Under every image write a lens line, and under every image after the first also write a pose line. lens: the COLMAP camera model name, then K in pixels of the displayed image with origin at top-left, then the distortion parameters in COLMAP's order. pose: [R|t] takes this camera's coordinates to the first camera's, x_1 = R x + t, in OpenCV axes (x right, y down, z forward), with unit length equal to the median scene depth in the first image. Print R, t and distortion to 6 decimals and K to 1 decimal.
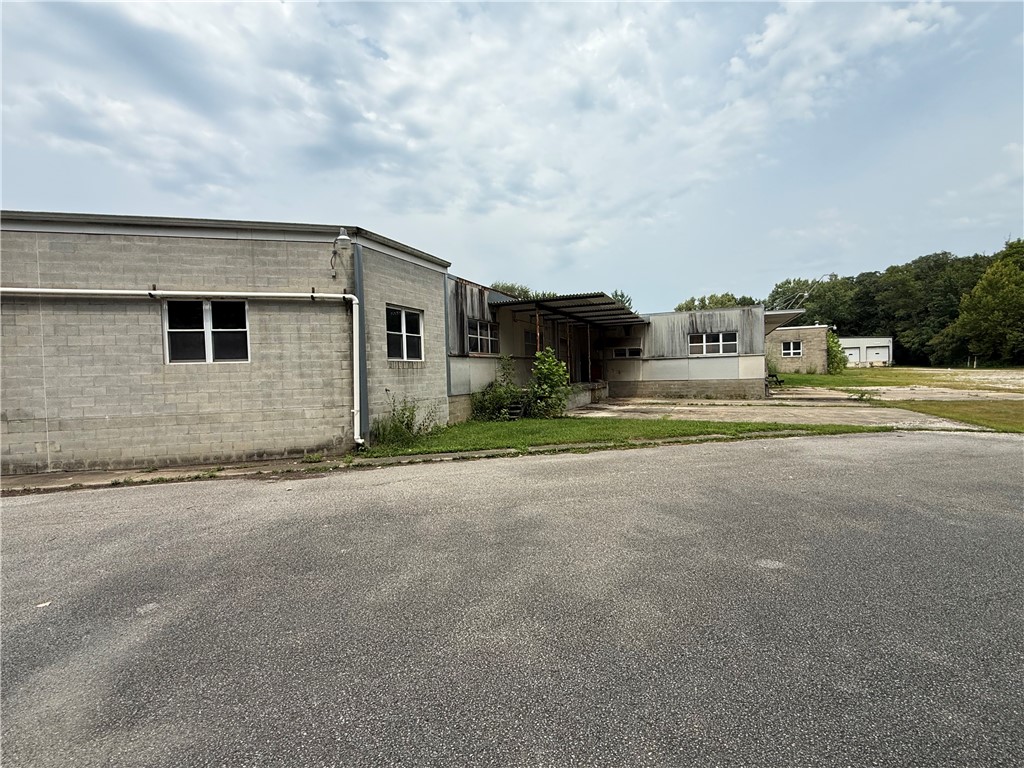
lens RADIAL K [[487.3, 0, 528.1], [0, 487.3, 384.9], [0, 0, 1]] dist [0.000524, 0.001299]
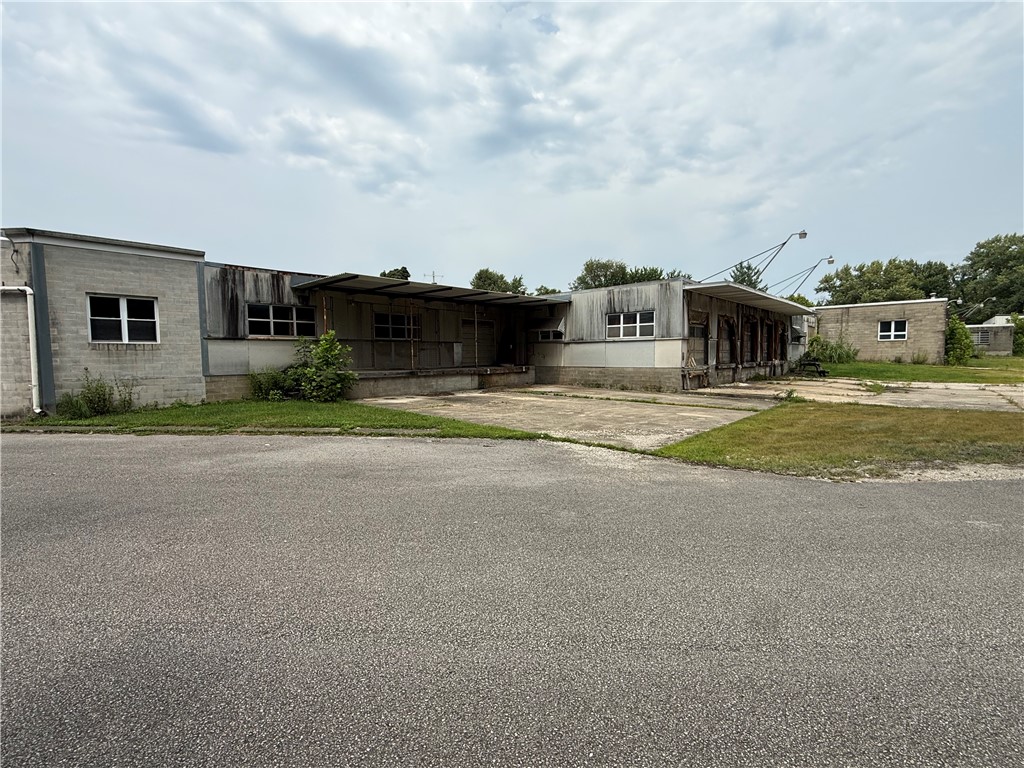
lens RADIAL K [[489.6, 0, 513.9], [0, 489.6, 397.3], [0, 0, 1]] dist [0.001233, -0.000067]
pose [[0.938169, 0.047892, -0.342848, 0.252268], [-0.025519, 0.997257, 0.069475, -0.006739], [0.345235, -0.056430, 0.936818, 0.061567]]
